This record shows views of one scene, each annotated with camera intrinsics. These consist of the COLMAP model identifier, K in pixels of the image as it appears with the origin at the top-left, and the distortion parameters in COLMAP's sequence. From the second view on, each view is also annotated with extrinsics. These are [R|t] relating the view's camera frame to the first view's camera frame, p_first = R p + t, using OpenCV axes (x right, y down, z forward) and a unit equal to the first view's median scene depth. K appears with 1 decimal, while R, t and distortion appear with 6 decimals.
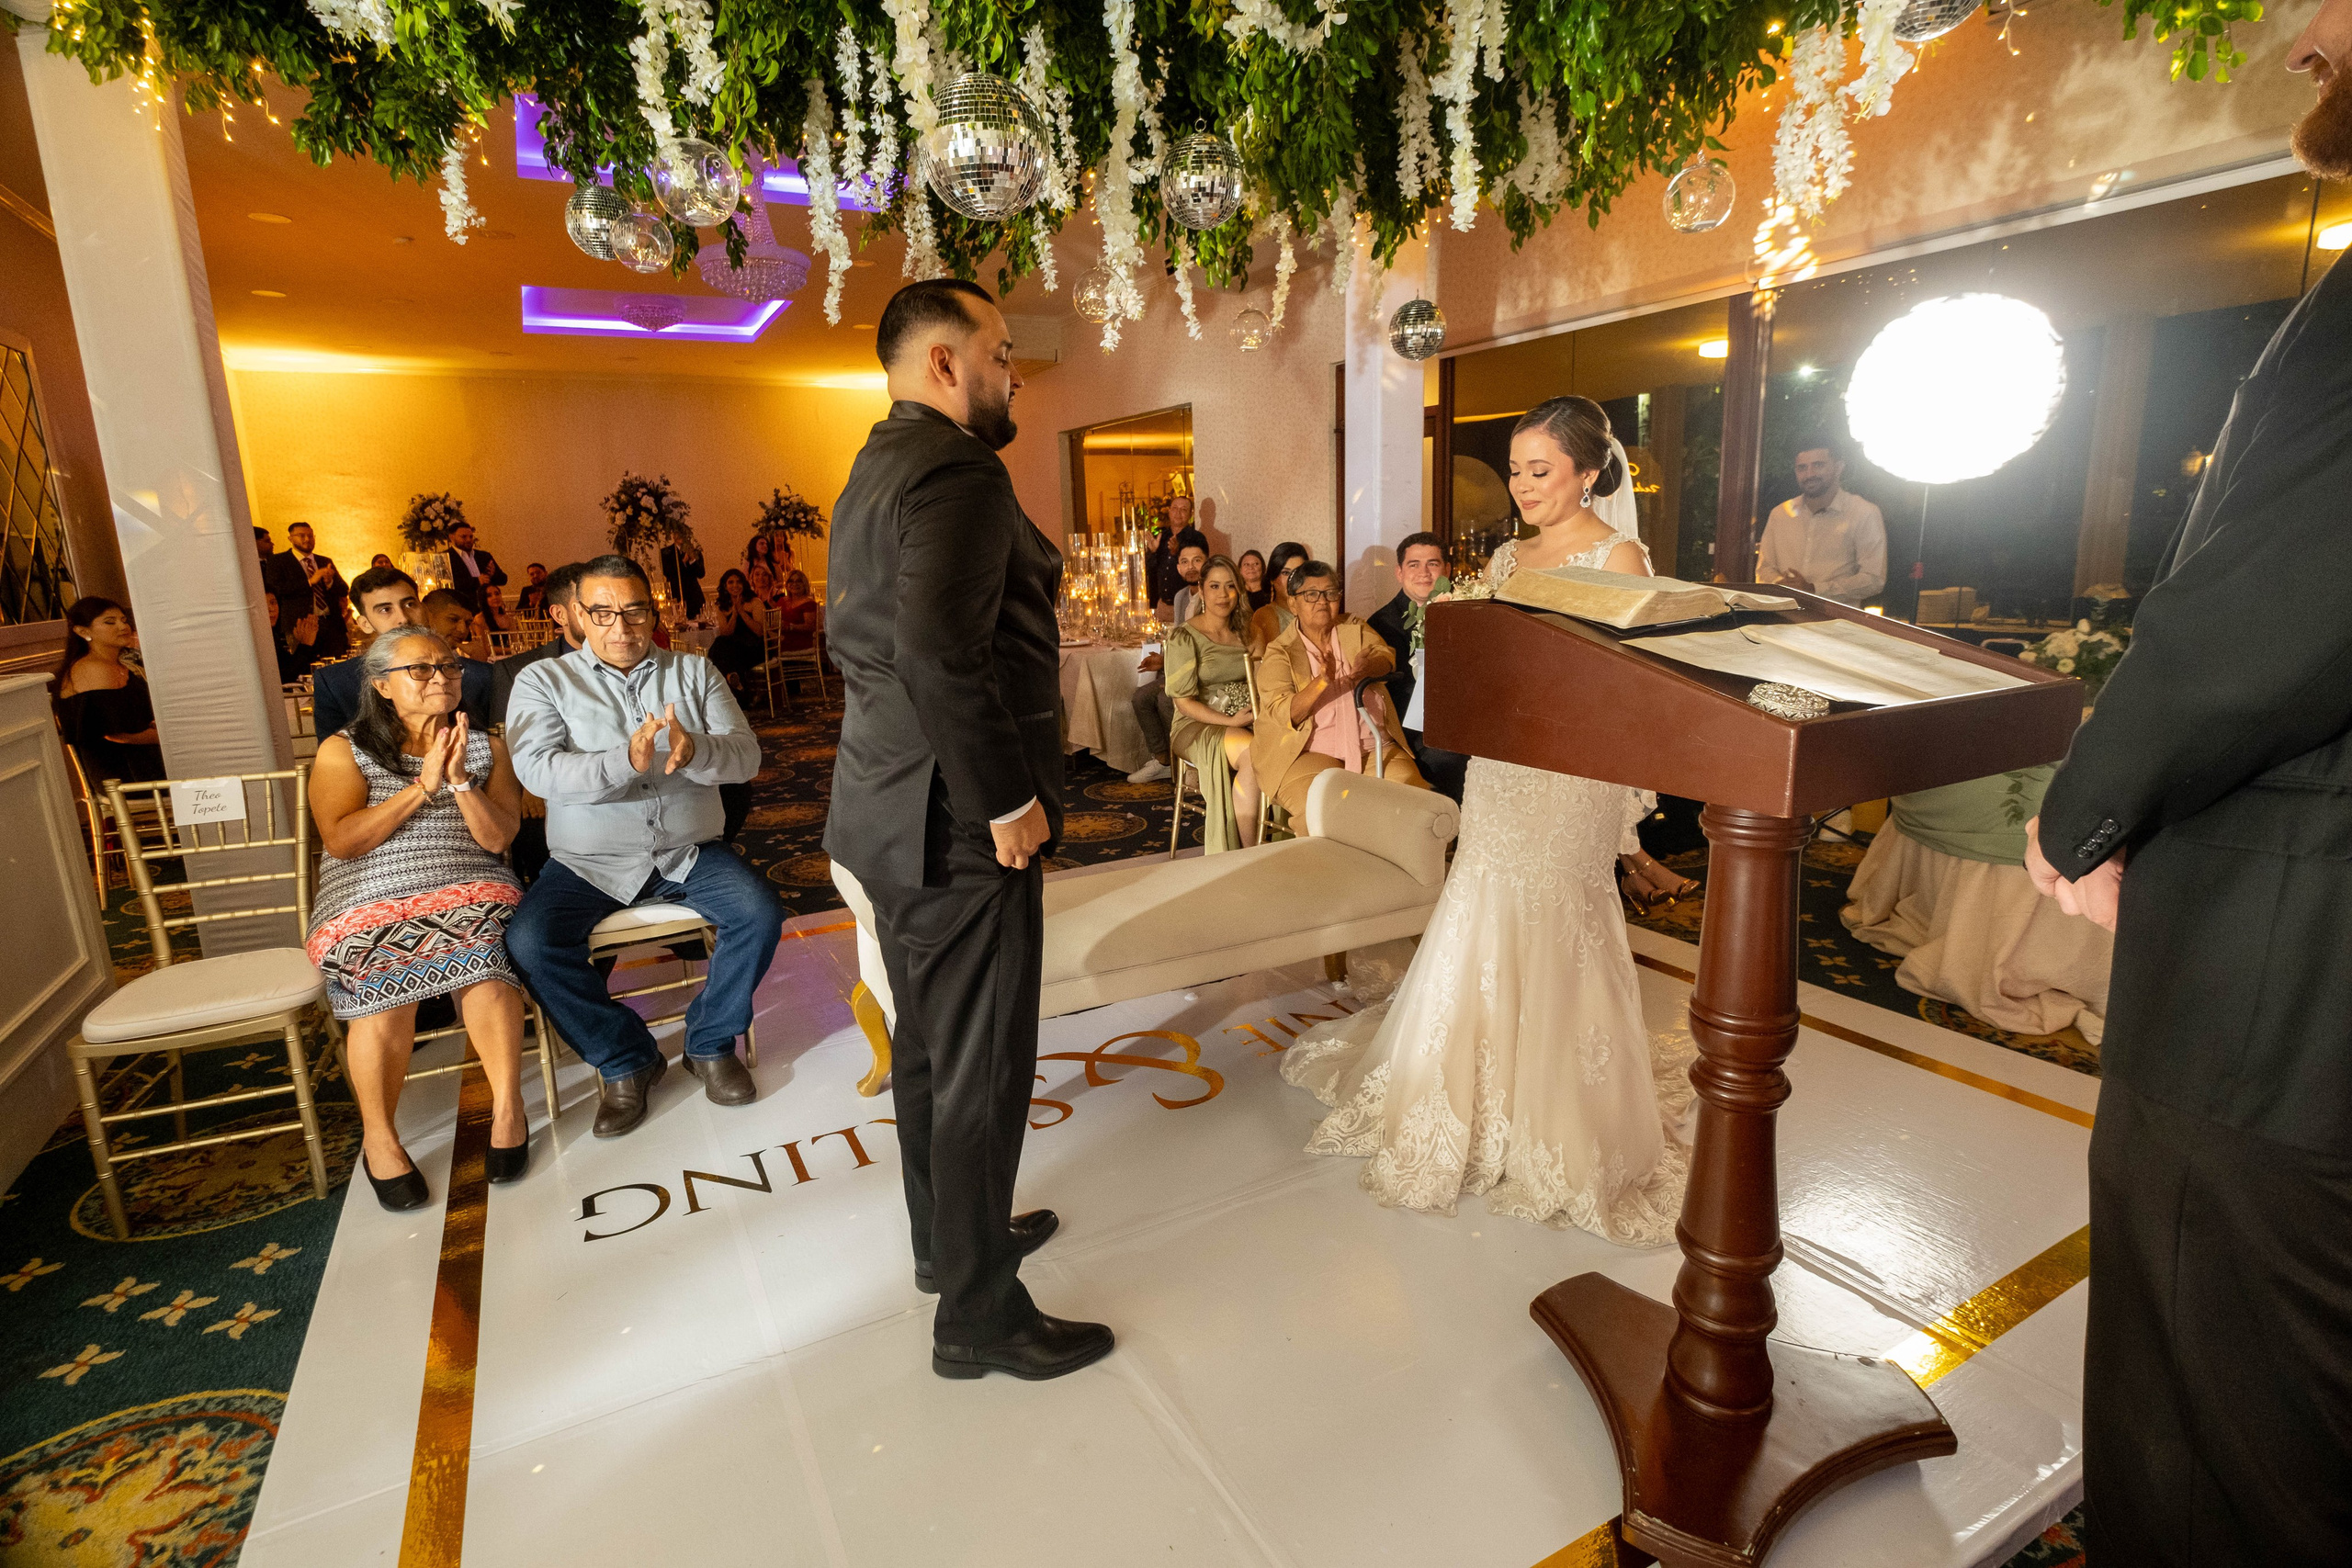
lens RADIAL K [[1153.1, 0, 1169.8], [0, 1153.1, 775.9], [0, 0, 1]] dist [0.001318, 0.000995]
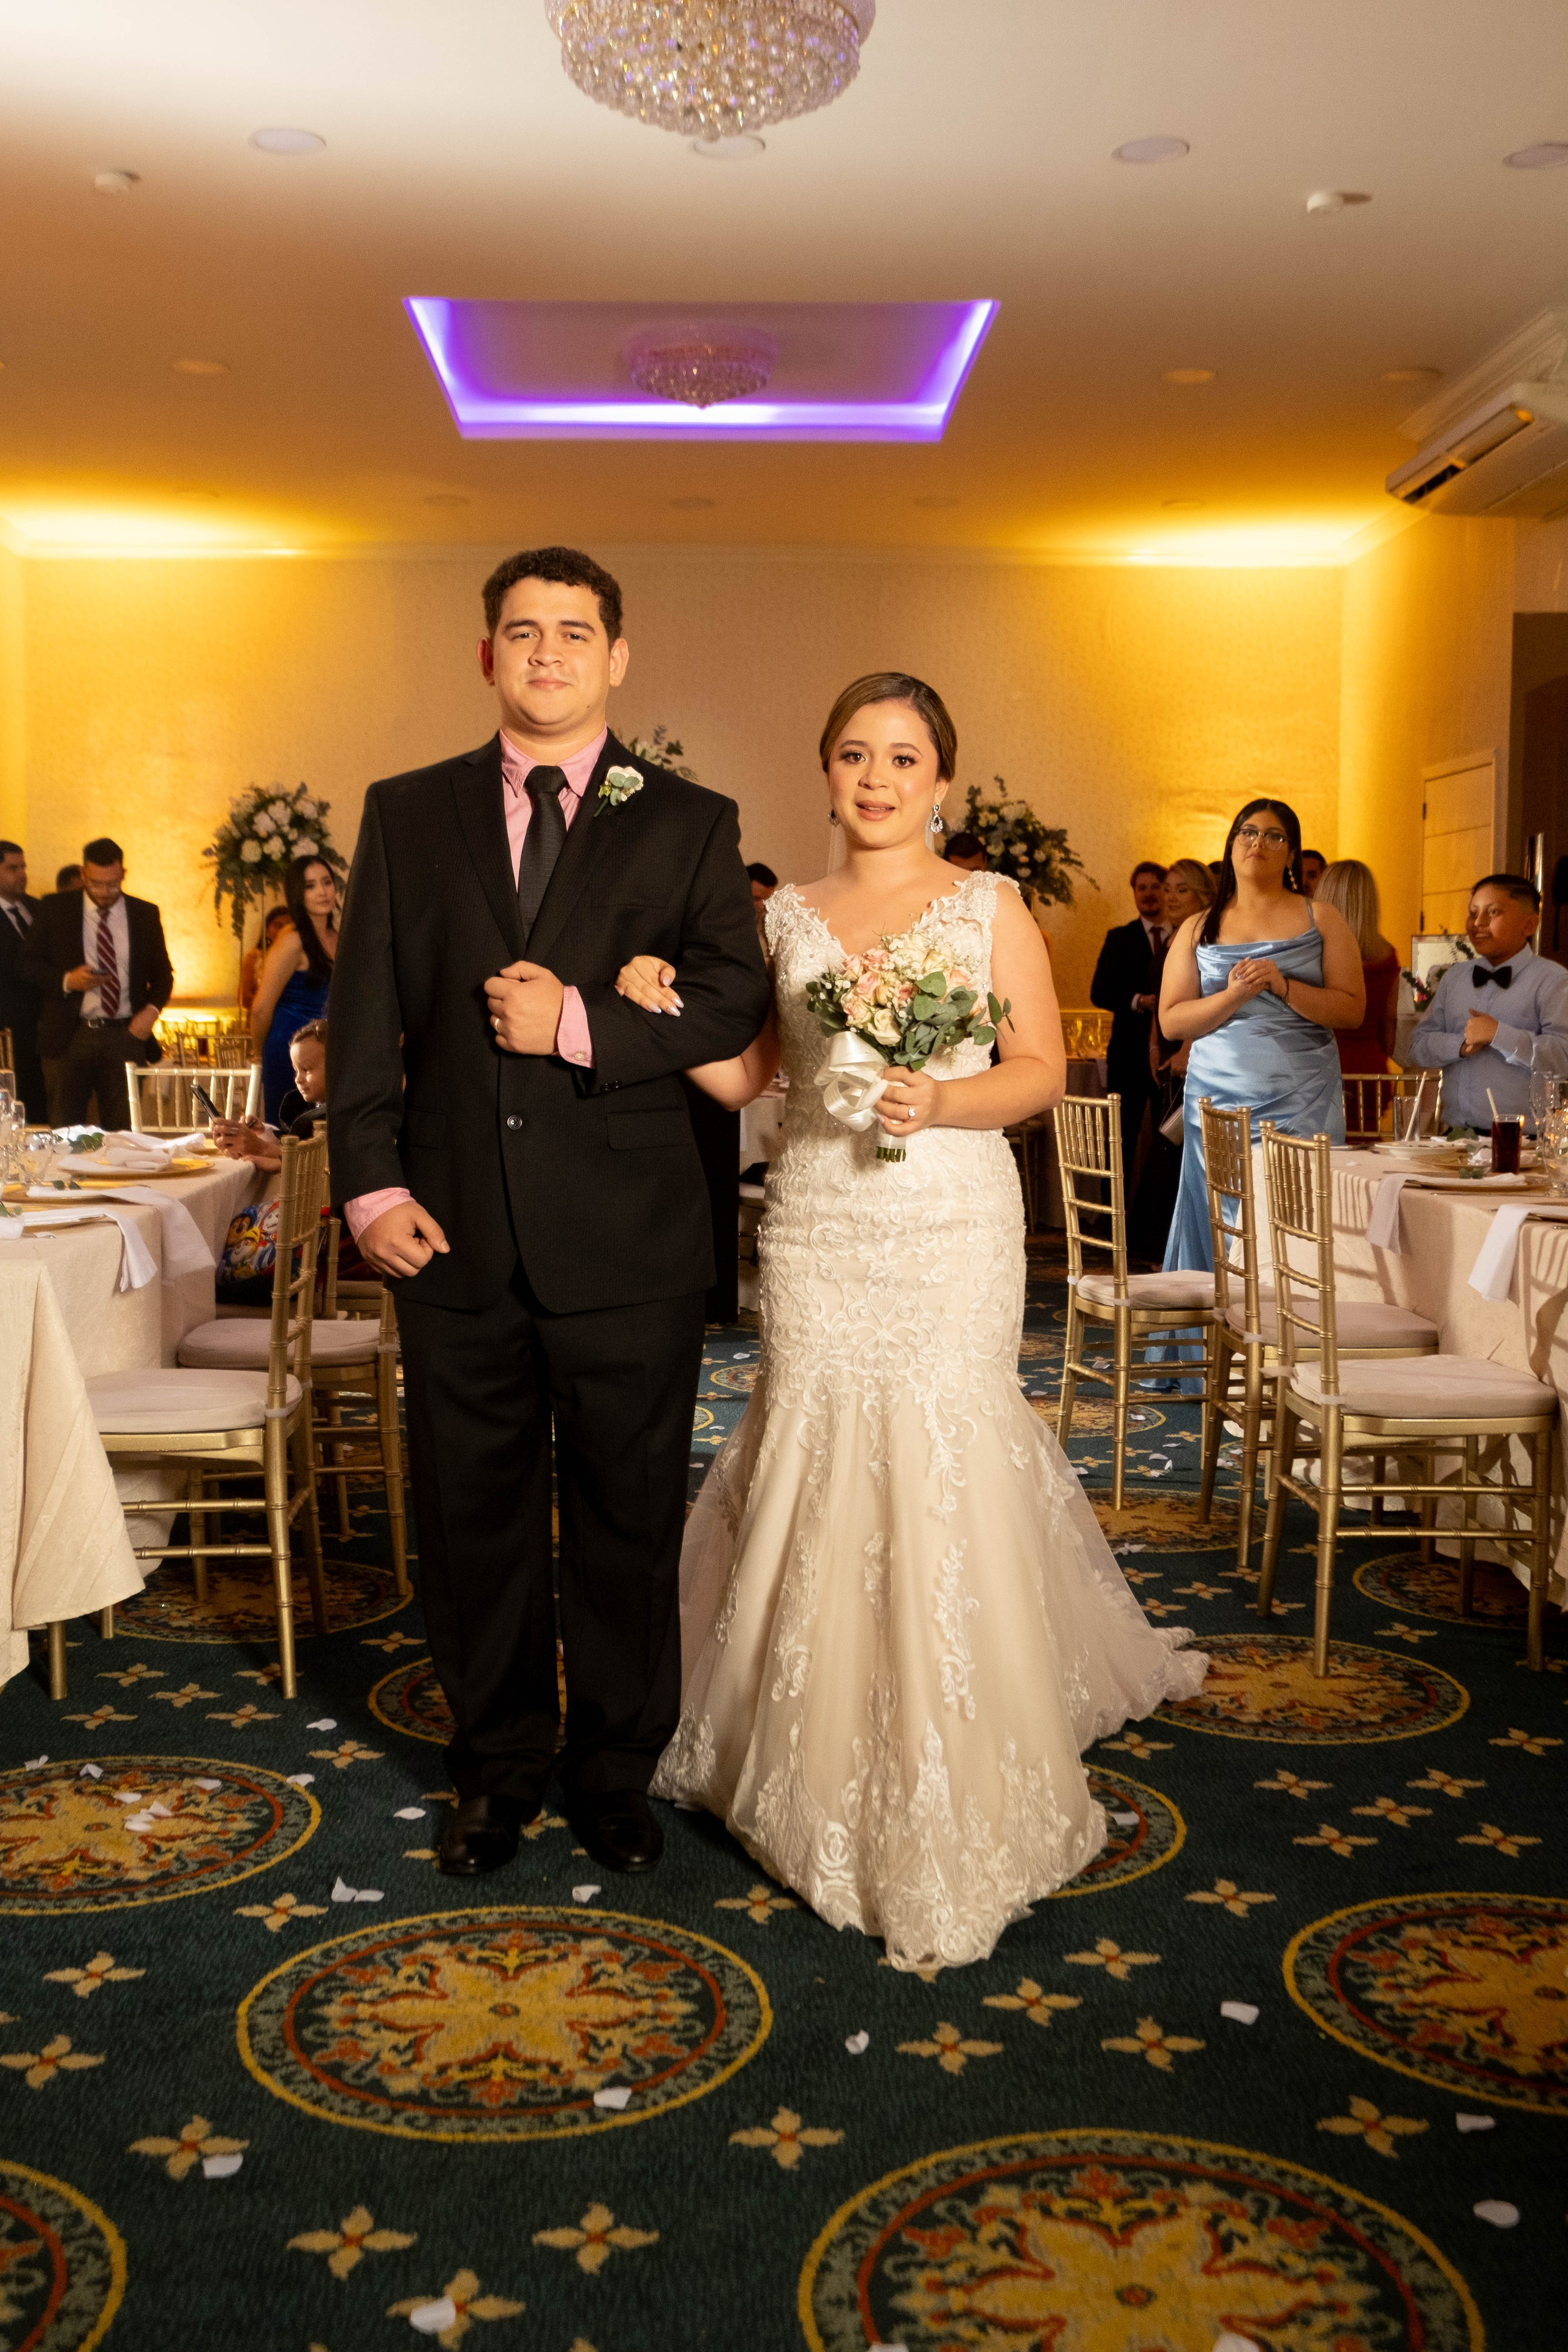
lens RADIAL K [[2380.2, 0, 785.0], [0, 2380.2, 1180.1], [0, 0, 1]] dist [0.008903, 0.030304]
pose [[0.893569, 0.074756, -0.442658, -0.016881], [-0.122259, 0.989291, -0.079726, -0.117653], [0.431958, 0.125360, 0.893139, 0.886506]]
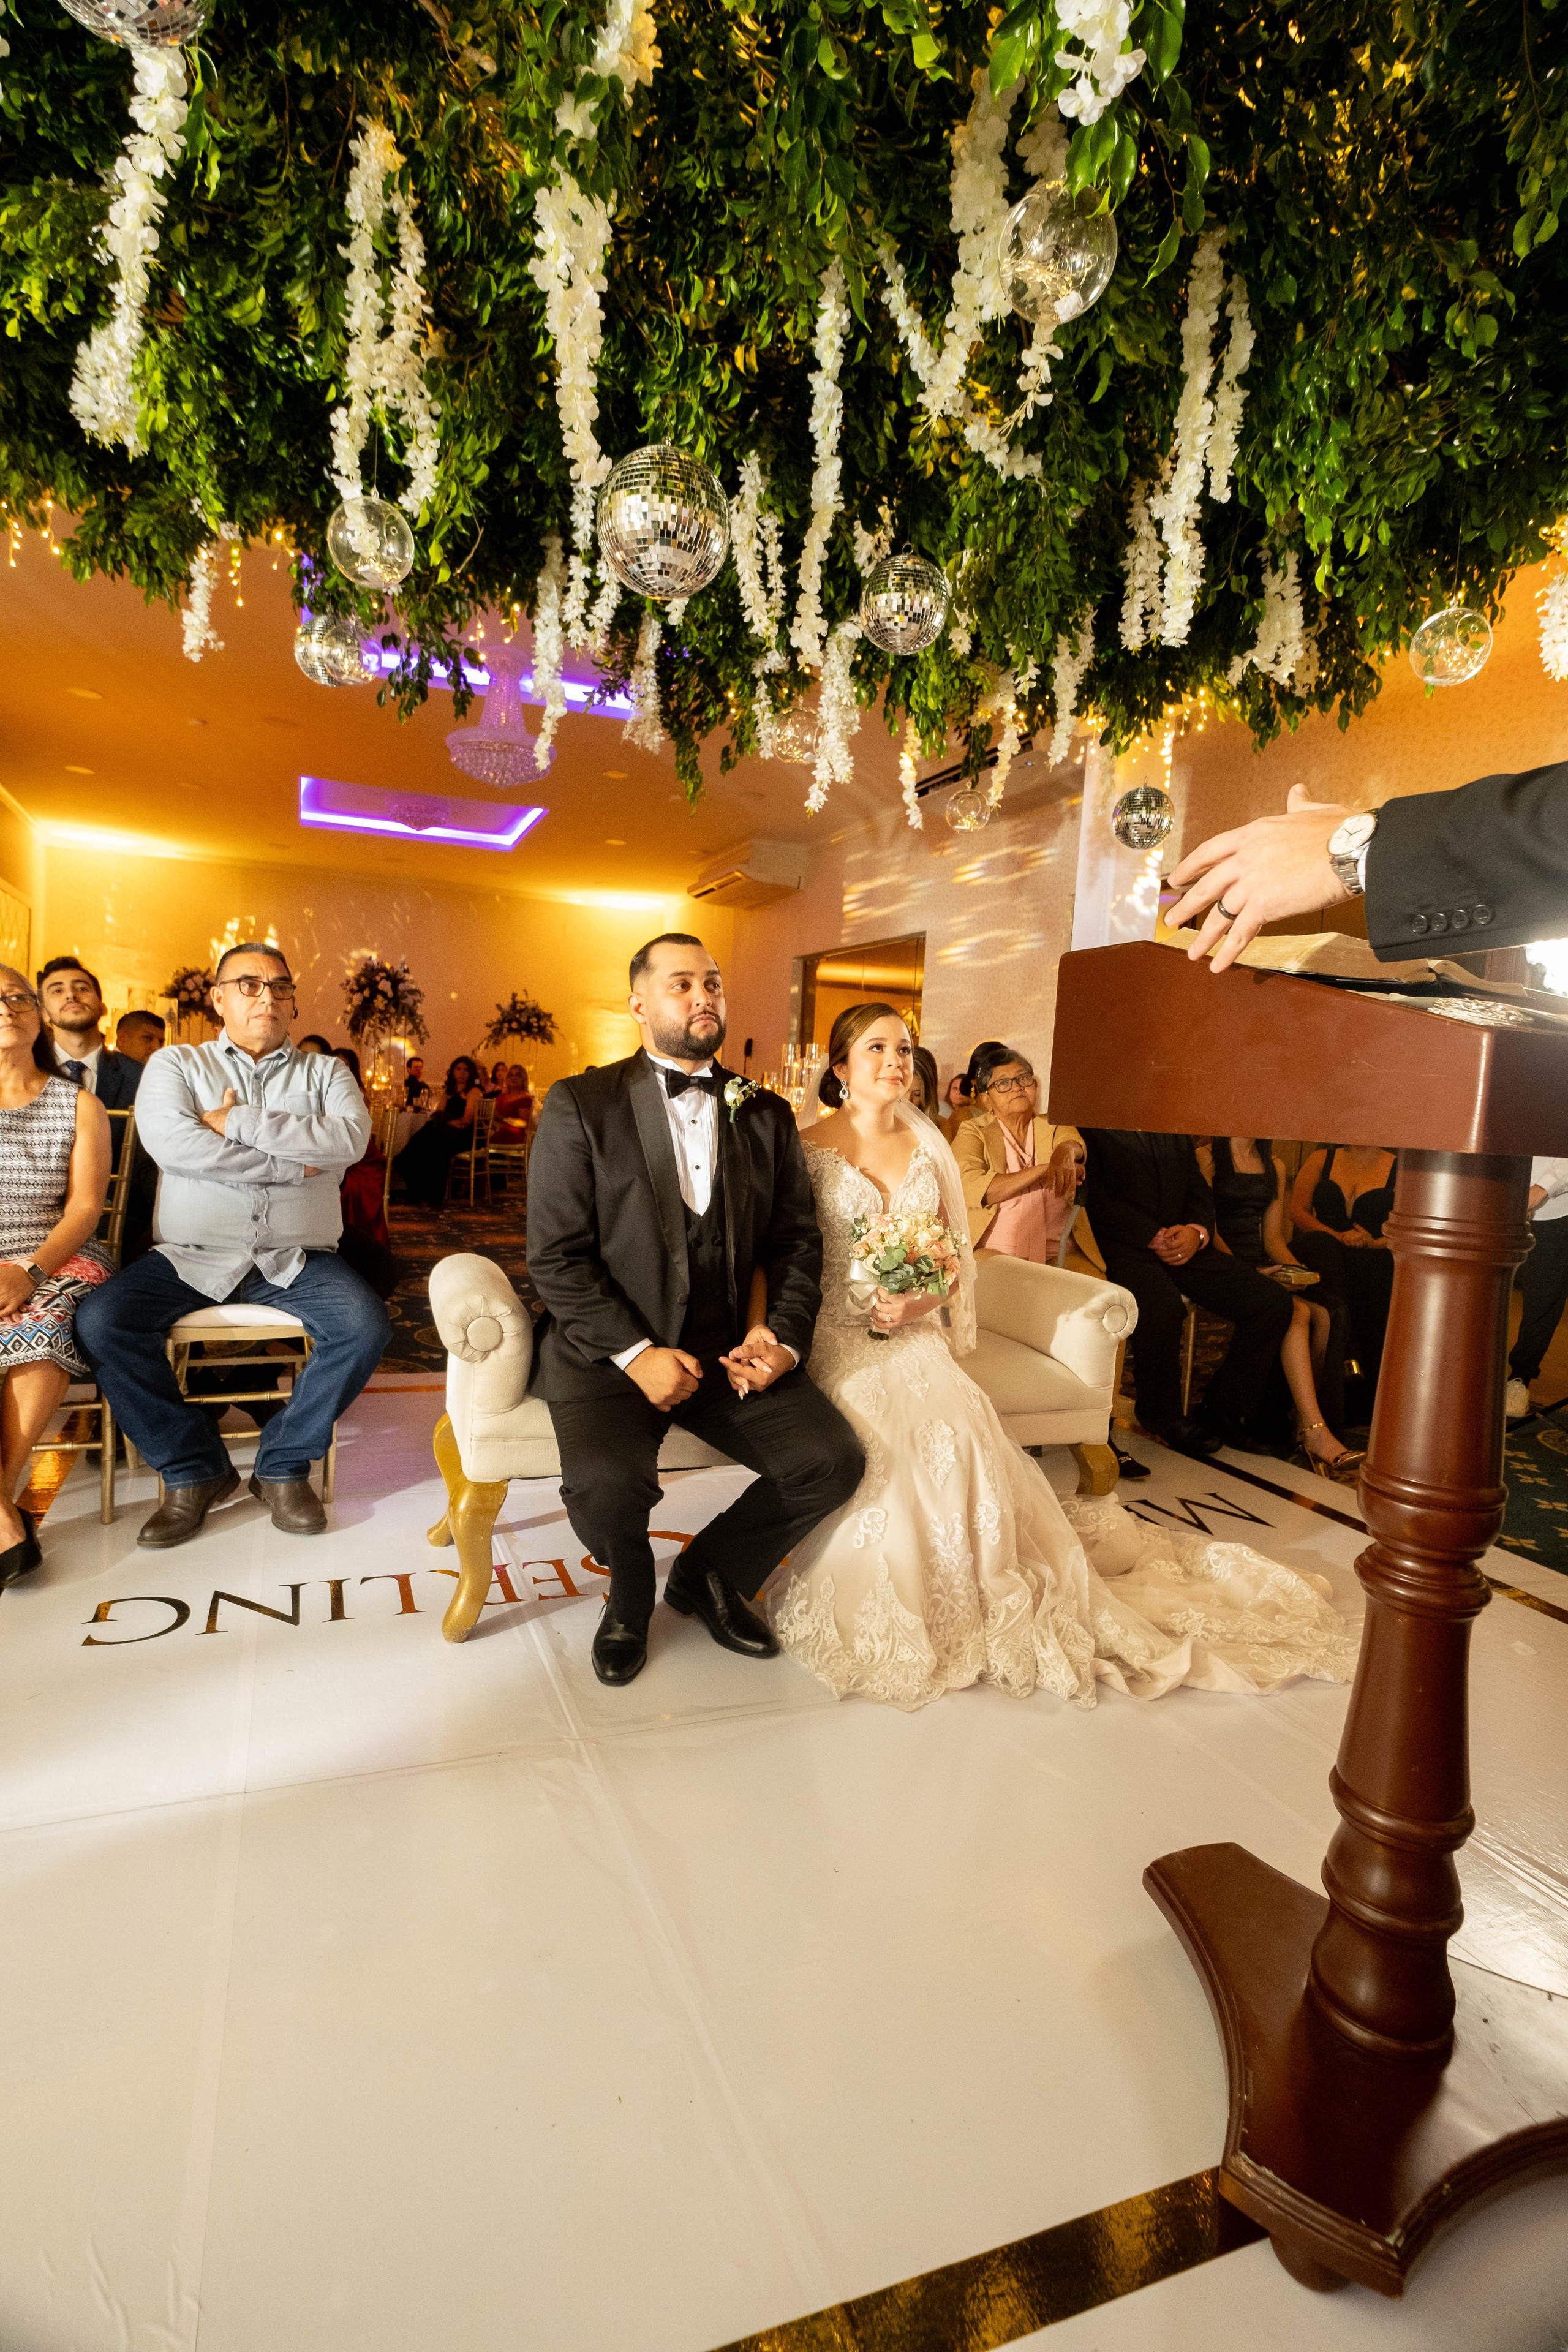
lens RADIAL K [[1176.2, 0, 774.8], [0, 1176.2, 1188.2], [0, 0, 1]] dist [-0.005978, 0.000819]
pose [[0.989226, 0.099476, -0.107412, 0.065107], [-0.111999, 0.986719, -0.117656, 0.076736], [0.094282, 0.128418, 0.987228, 0.080909]]
